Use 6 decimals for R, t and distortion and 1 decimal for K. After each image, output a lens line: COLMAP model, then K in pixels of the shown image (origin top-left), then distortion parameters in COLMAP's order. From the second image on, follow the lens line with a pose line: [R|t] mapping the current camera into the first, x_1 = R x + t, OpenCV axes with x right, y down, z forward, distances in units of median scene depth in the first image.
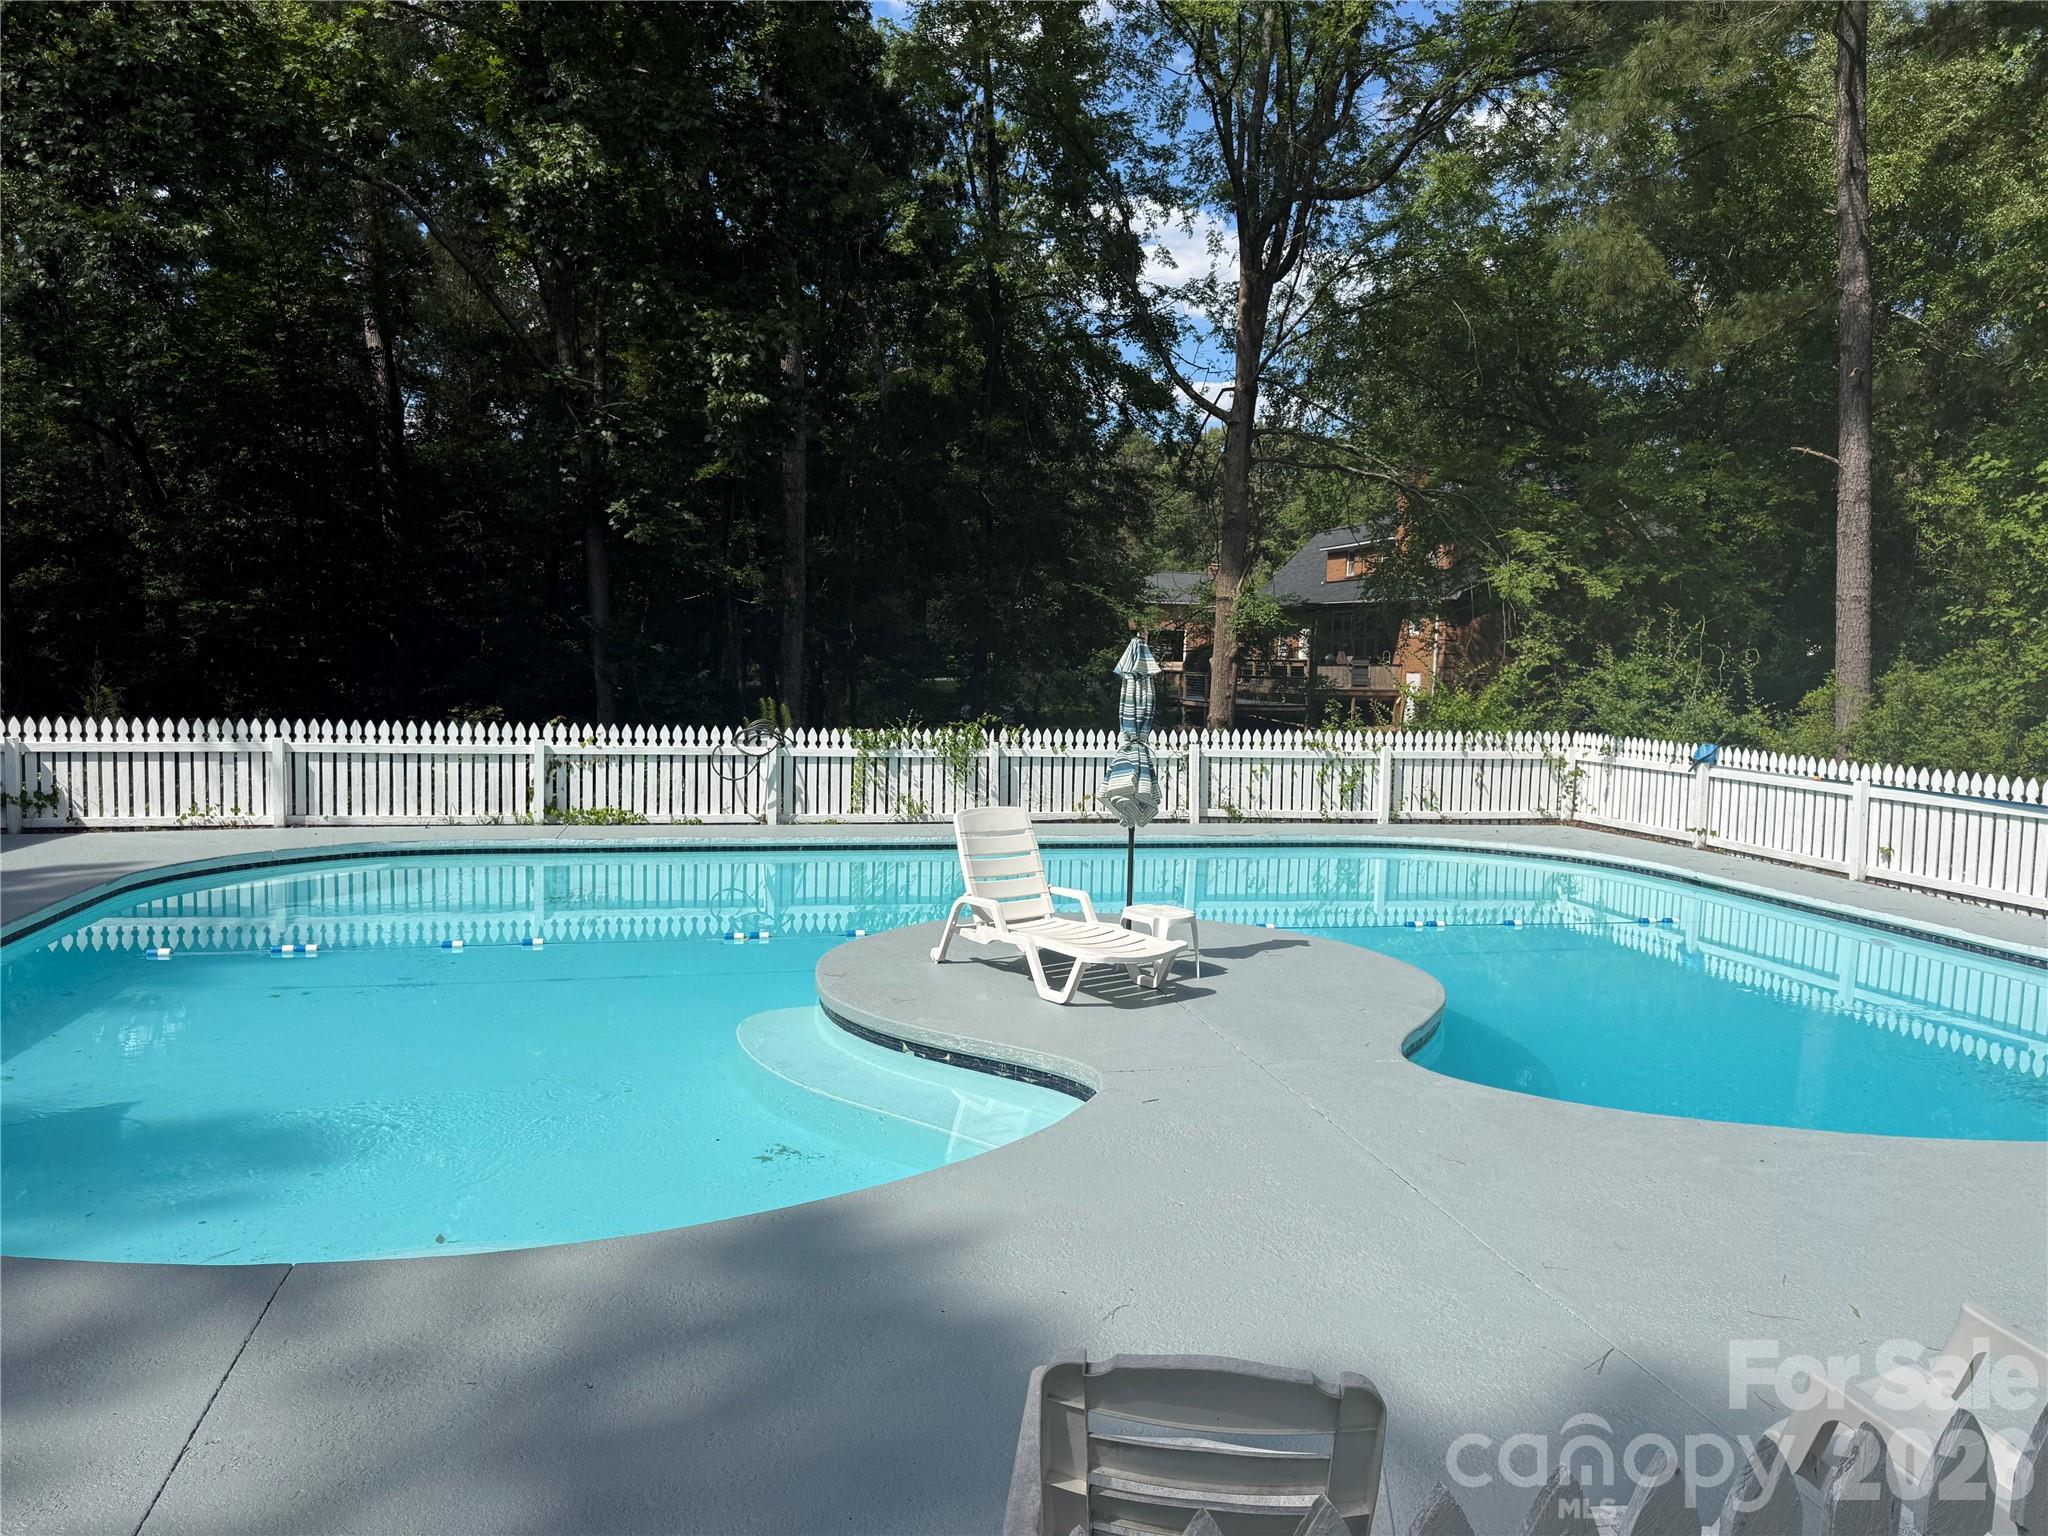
lens RADIAL K [[1441.4, 0, 1034.1], [0, 1441.4, 776.4], [0, 0, 1]] dist [0.005413, -0.026496]
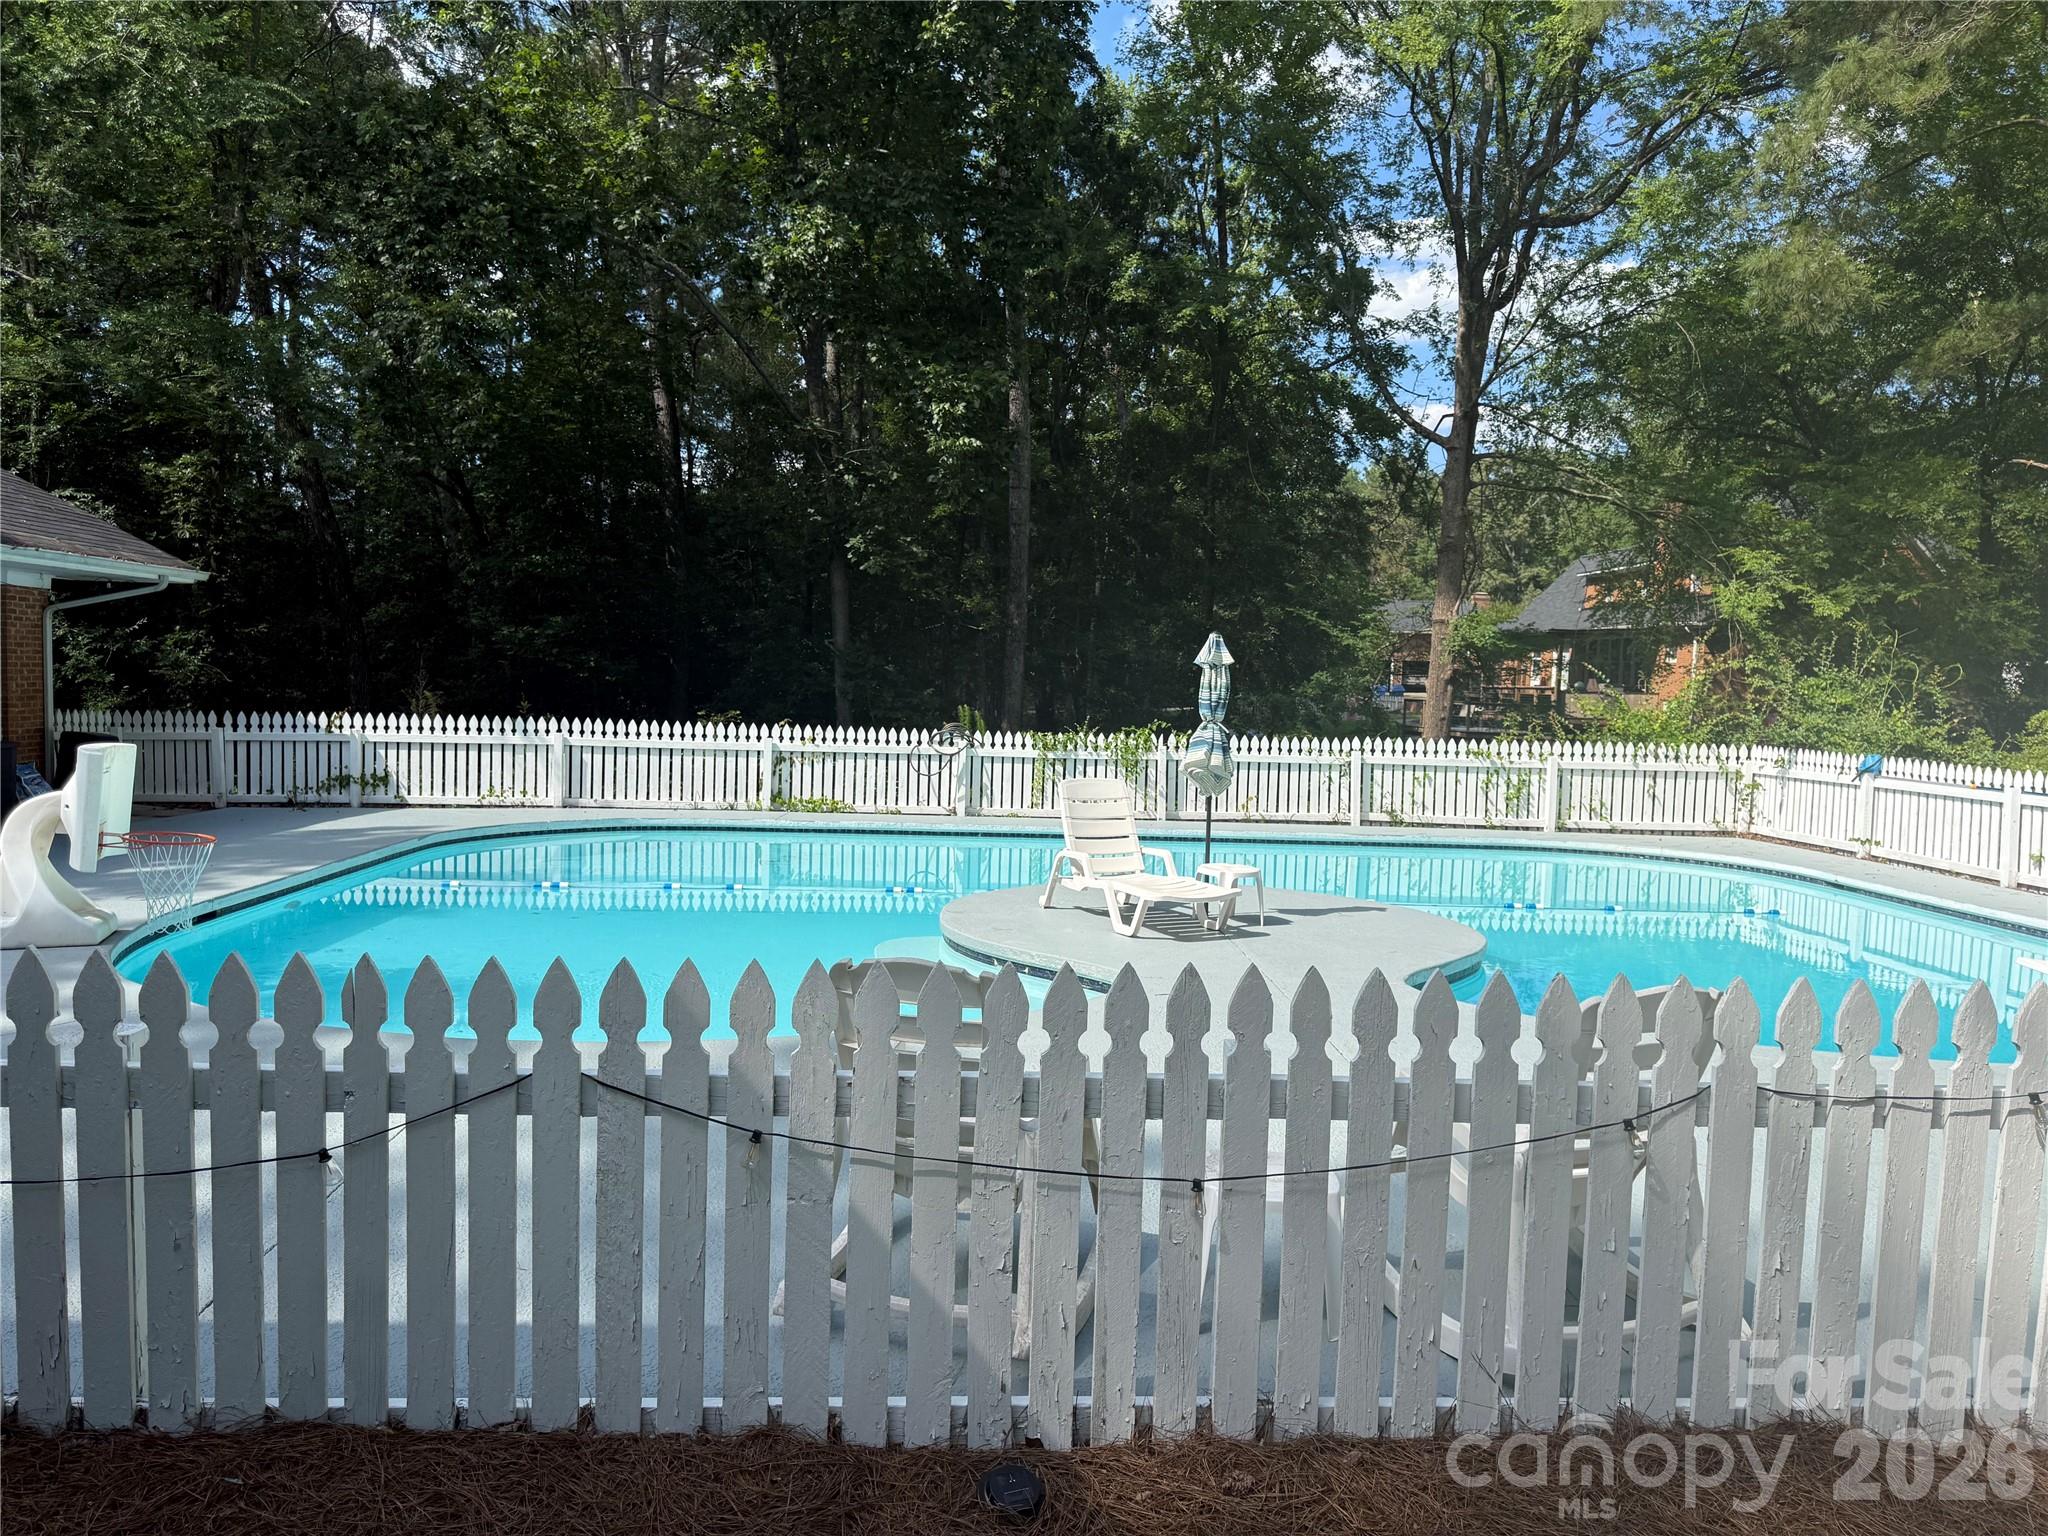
lens RADIAL K [[1441.4, 0, 1022.9], [0, 1441.4, 768.5], [0, 0, 1]] dist [0.005413, -0.026496]
pose [[0.981783, 0.013539, -0.189523, 0.066324], [-0.019046, 0.999447, -0.027266, 0.022490], [0.189049, 0.030379, 0.981498, -0.082268]]
